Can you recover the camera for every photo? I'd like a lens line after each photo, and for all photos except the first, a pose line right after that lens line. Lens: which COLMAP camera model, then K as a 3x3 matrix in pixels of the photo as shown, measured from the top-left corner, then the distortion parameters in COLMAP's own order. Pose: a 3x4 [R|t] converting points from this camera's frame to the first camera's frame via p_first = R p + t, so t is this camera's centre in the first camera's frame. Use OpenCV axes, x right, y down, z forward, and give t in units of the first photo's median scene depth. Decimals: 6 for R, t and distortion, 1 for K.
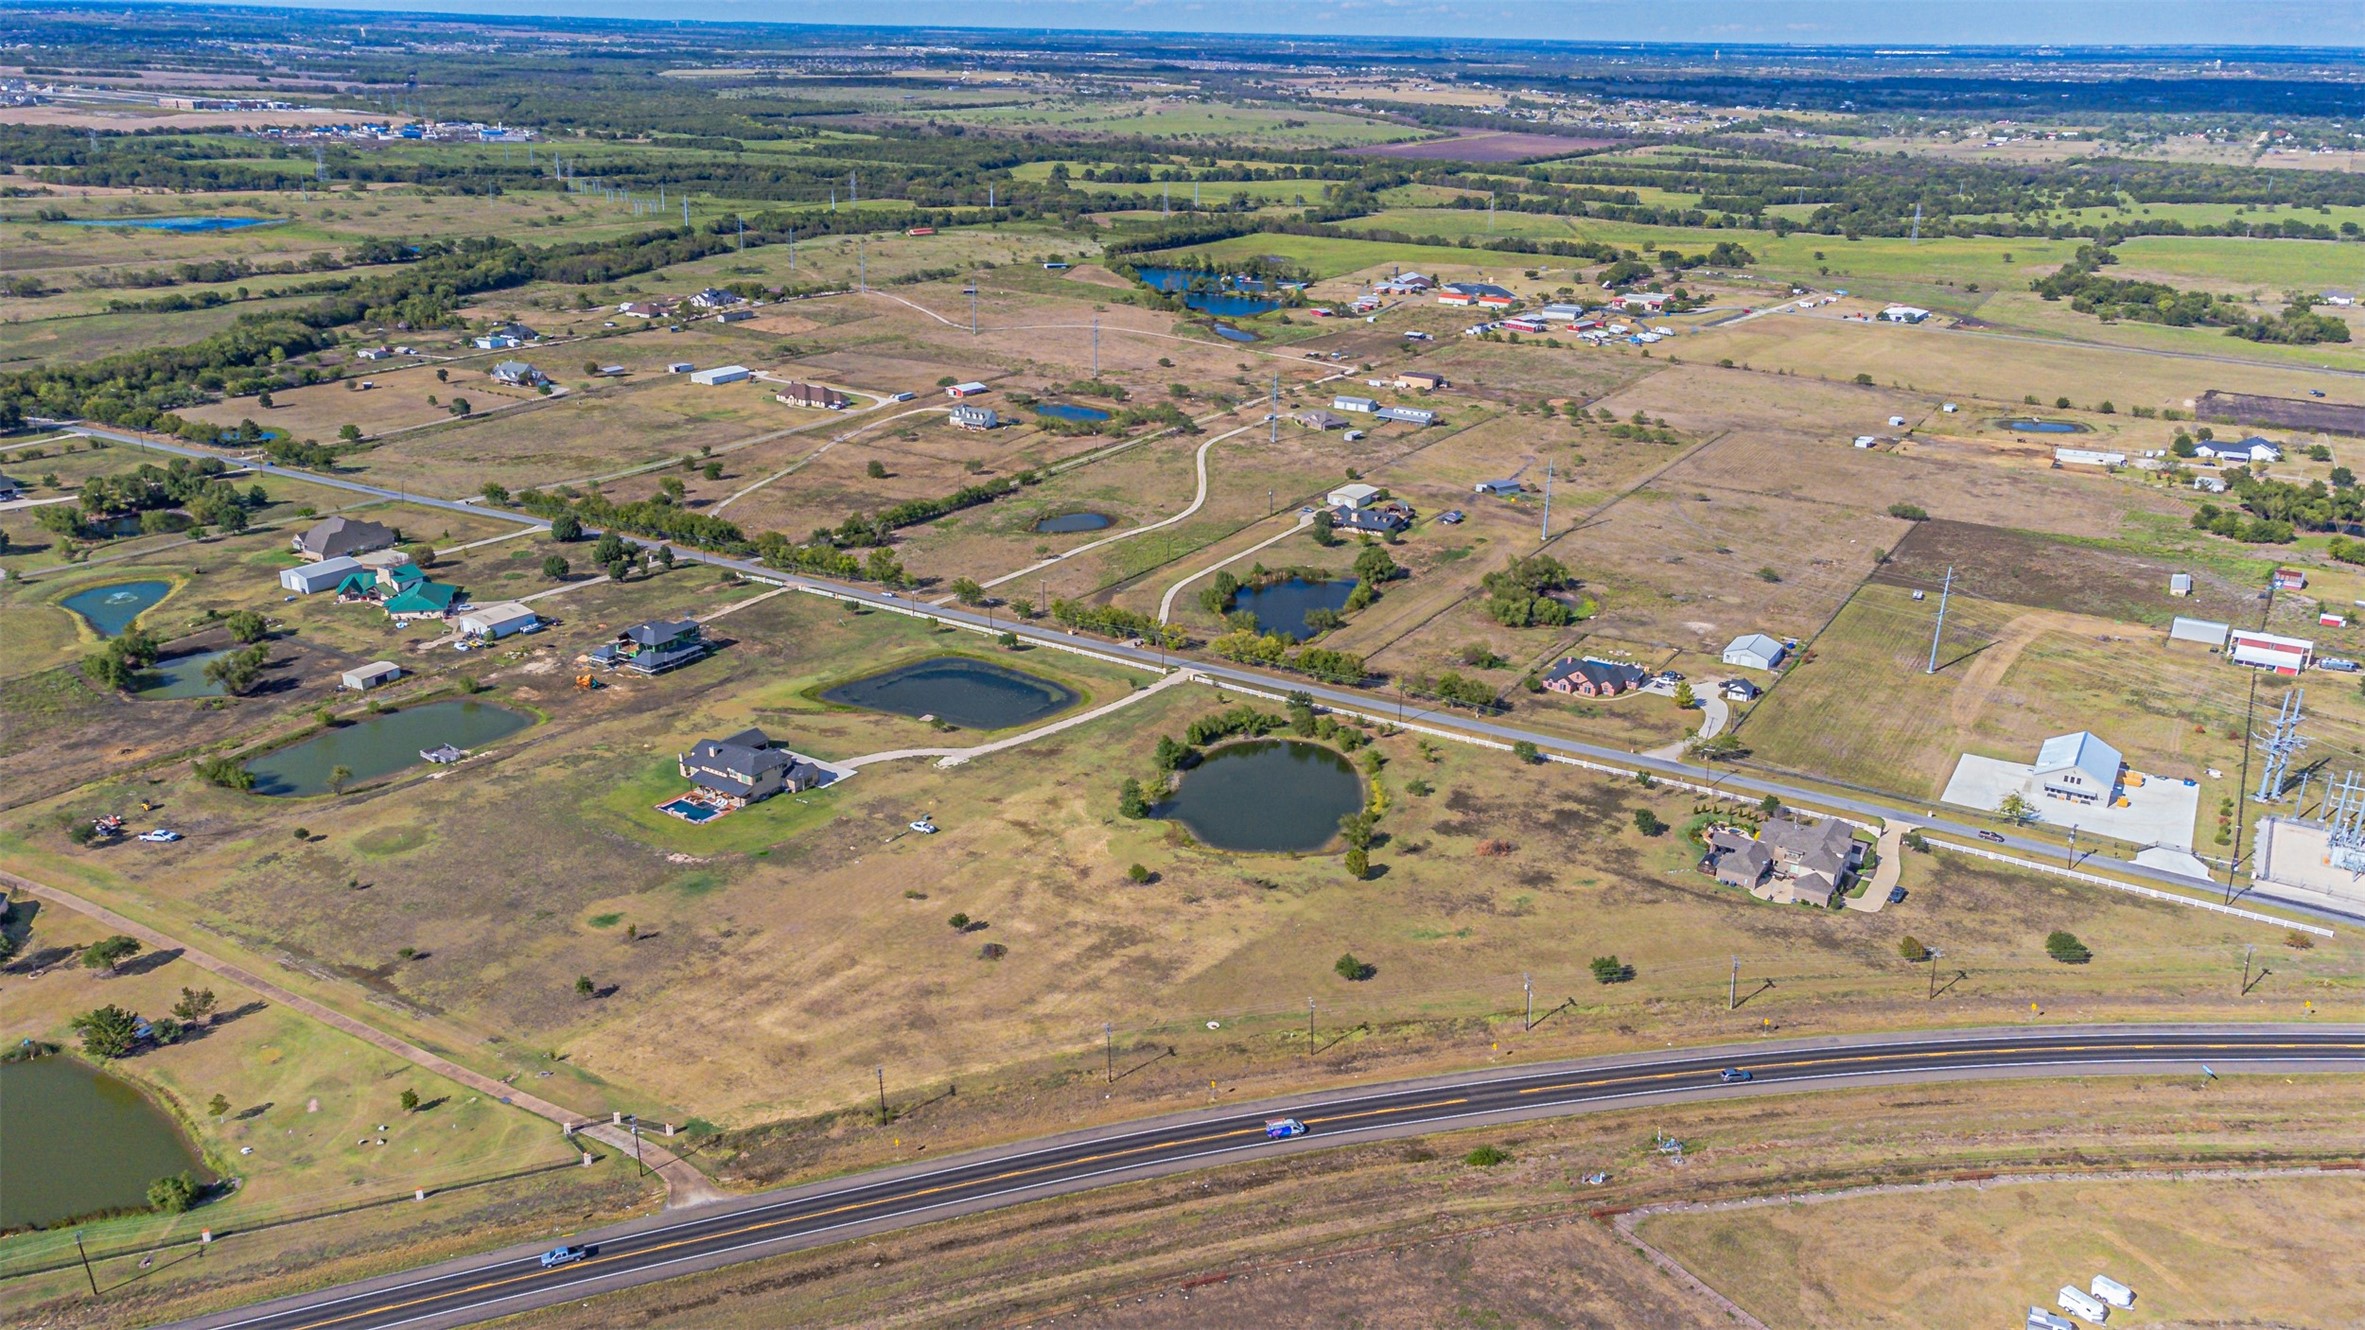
lens RADIAL K [[1769.0, 0, 1179.5], [0, 1769.0, 664.3], [0, 0, 1]] dist [0.047710, 0.011984]
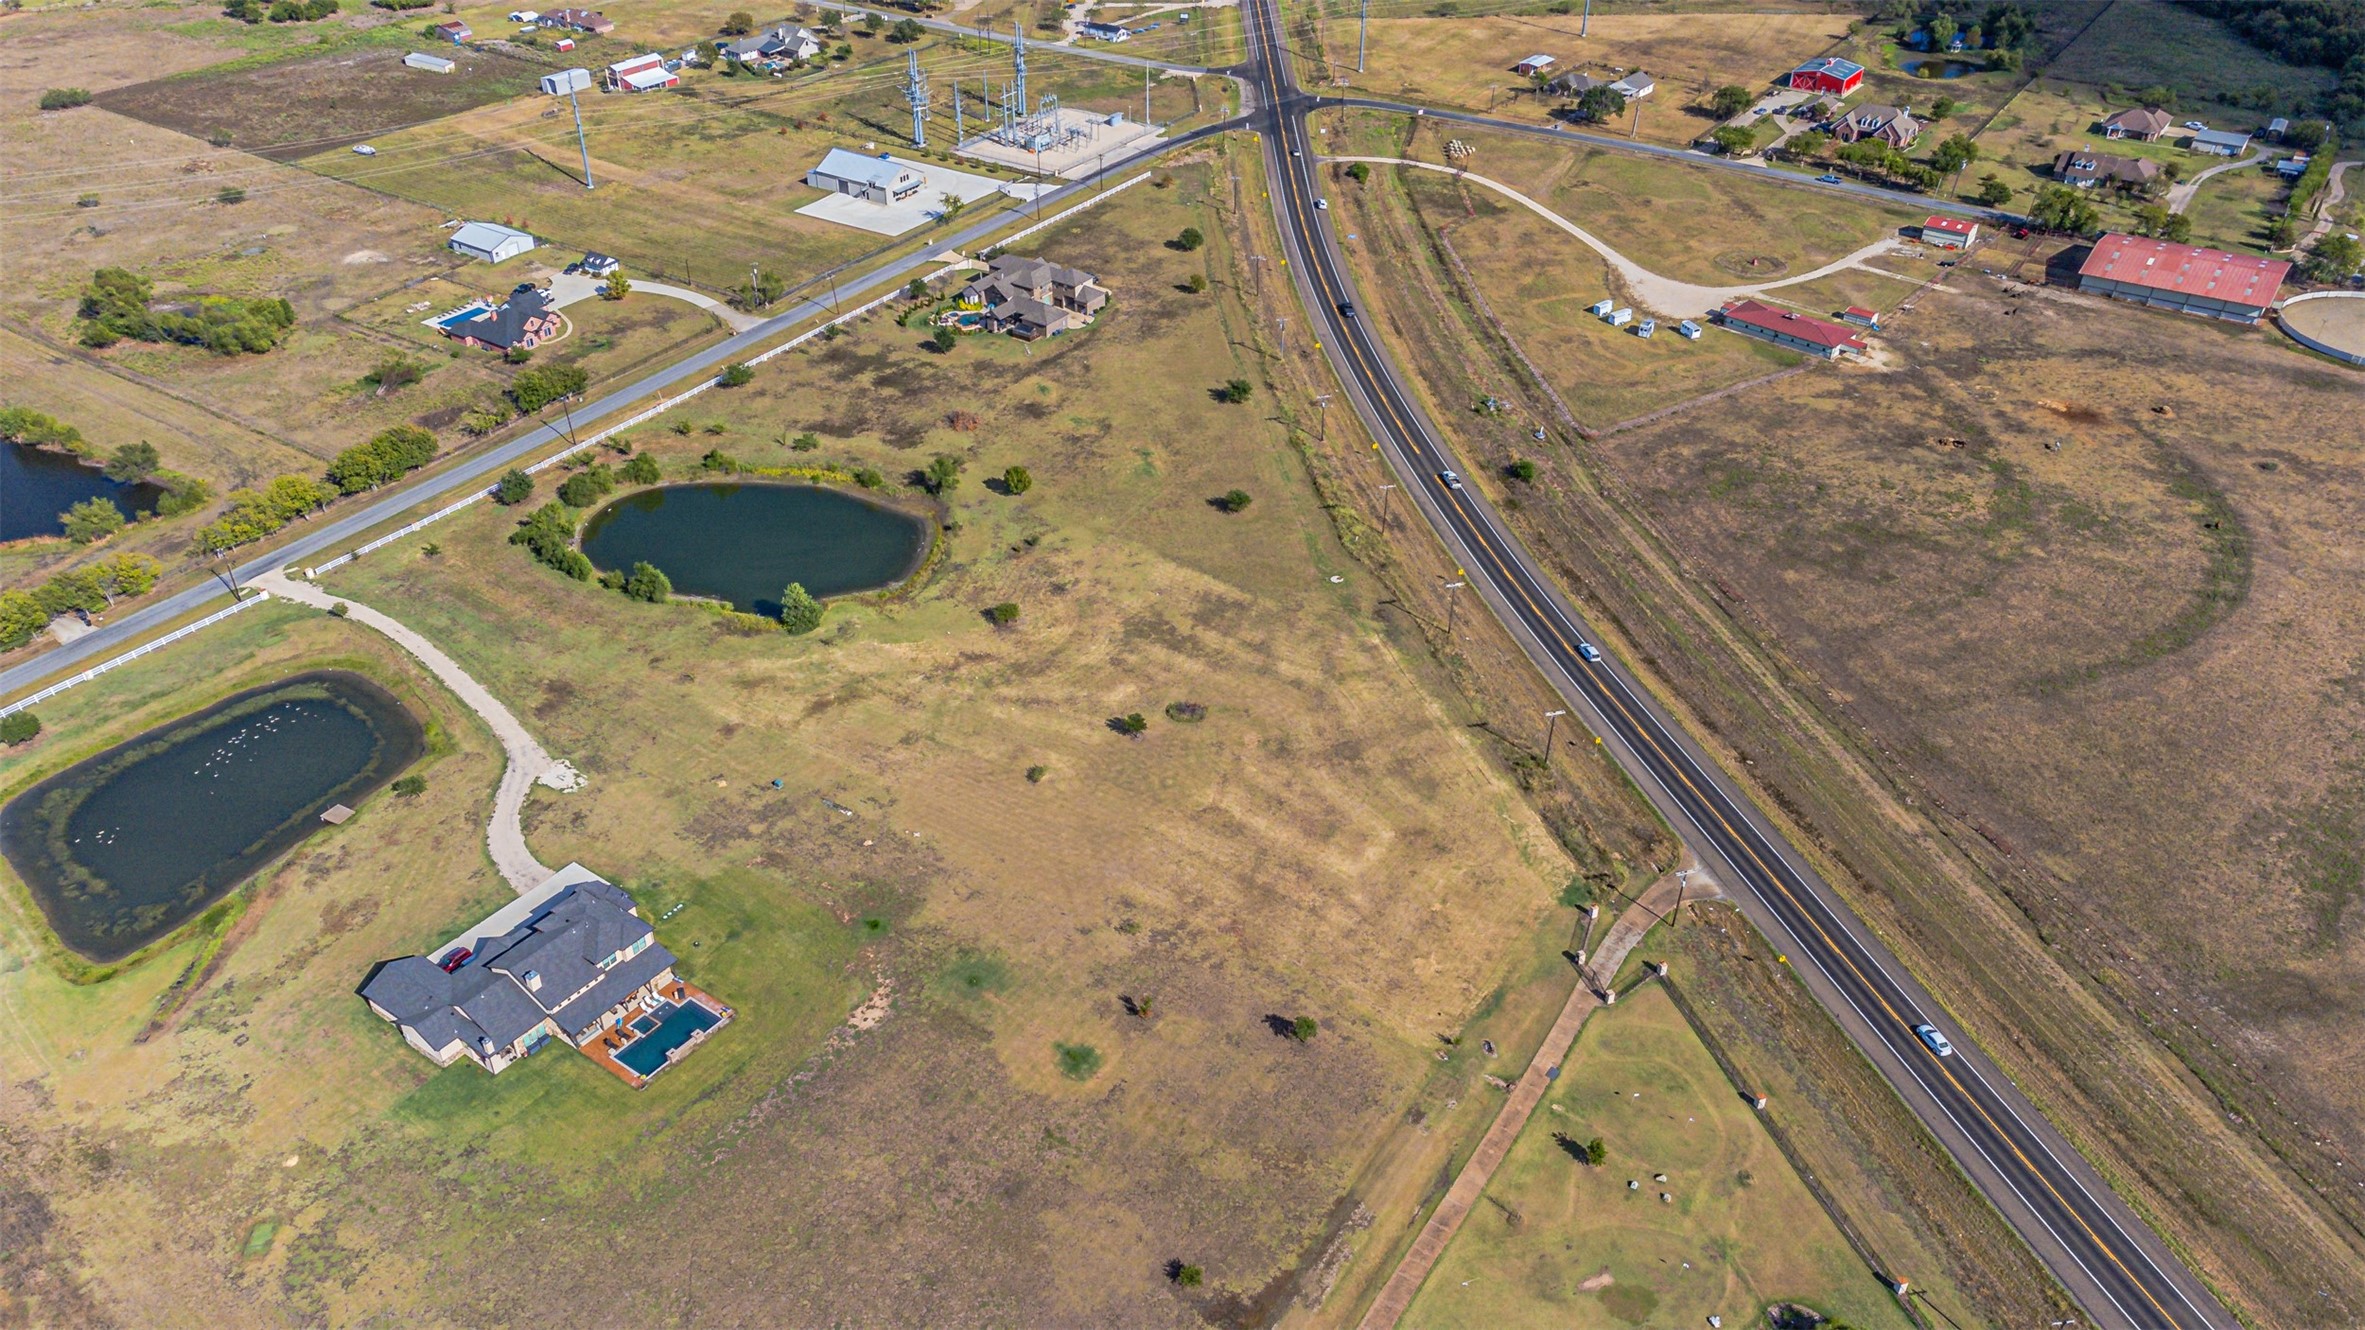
lens RADIAL K [[1769.0, 0, 1179.5], [0, 1769.0, 664.3], [0, 0, 1]] dist [0.047710, 0.011984]
pose [[0.039430, -0.572017, 0.819294, -0.506684], [0.335244, 0.779980, 0.528434, -0.195101], [-0.941306, 0.253827, 0.222520, 0.521969]]
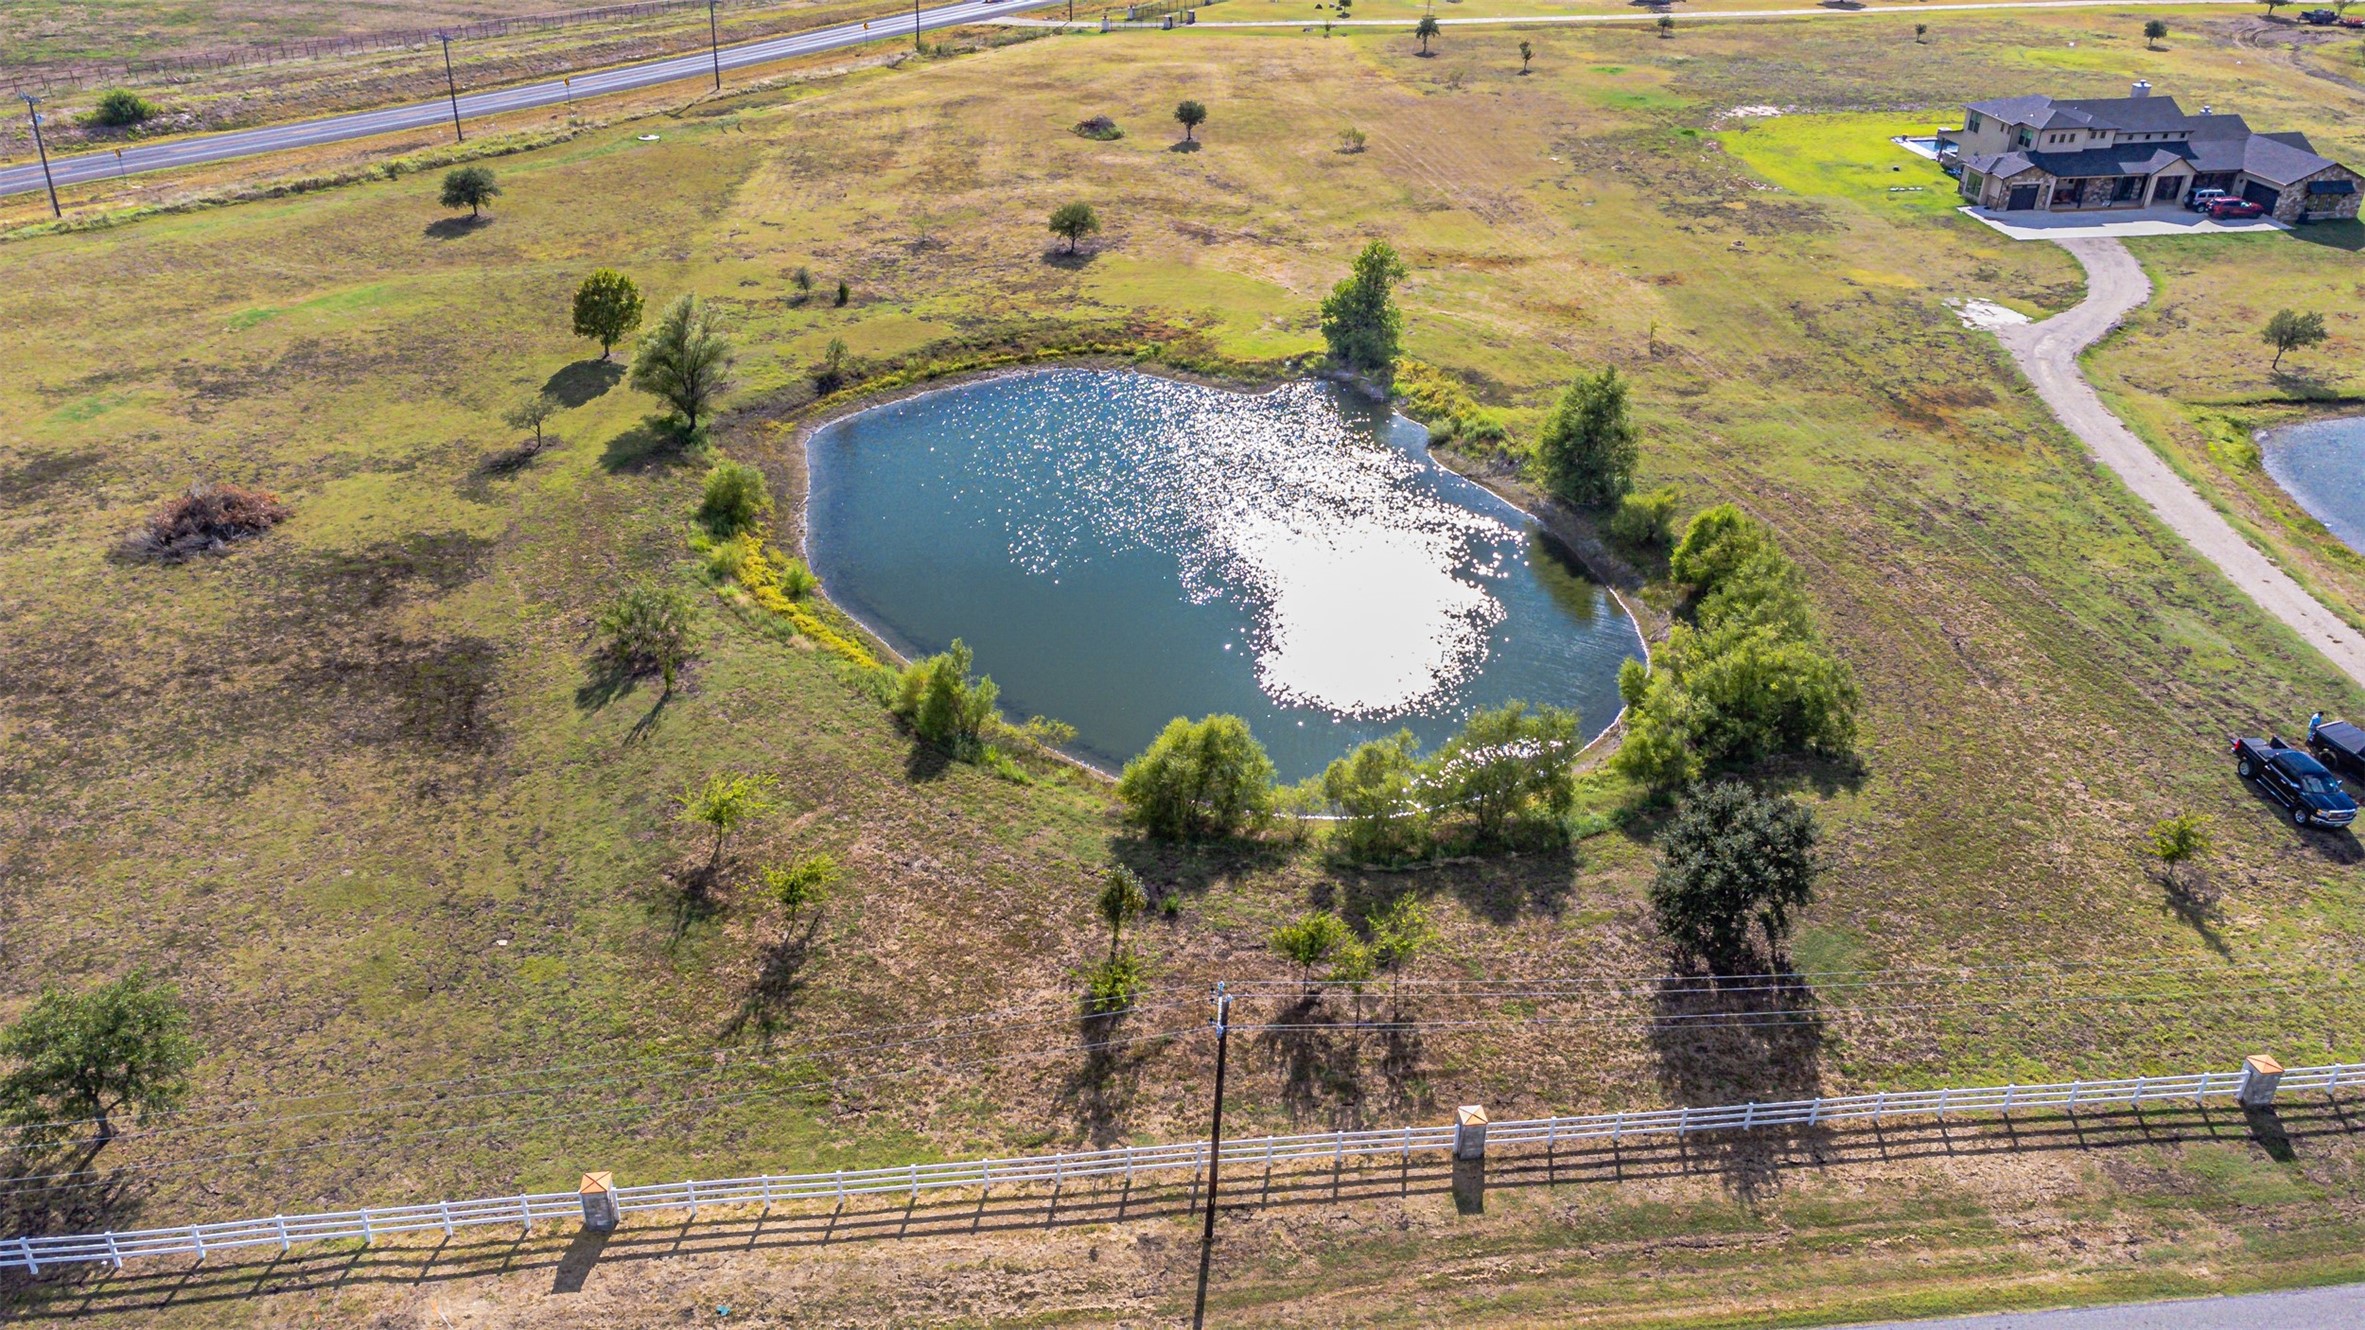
lens RADIAL K [[1779.1, 0, 1179.6], [0, 1779.1, 657.2], [0, 0, 1]] dist [0.008697, 0.093370]
pose [[-0.772717, 0.280865, -0.569231, 0.167321], [-0.235682, 0.705719, 0.668143, -0.075006], [0.589375, 0.650443, -0.479126, 0.911295]]
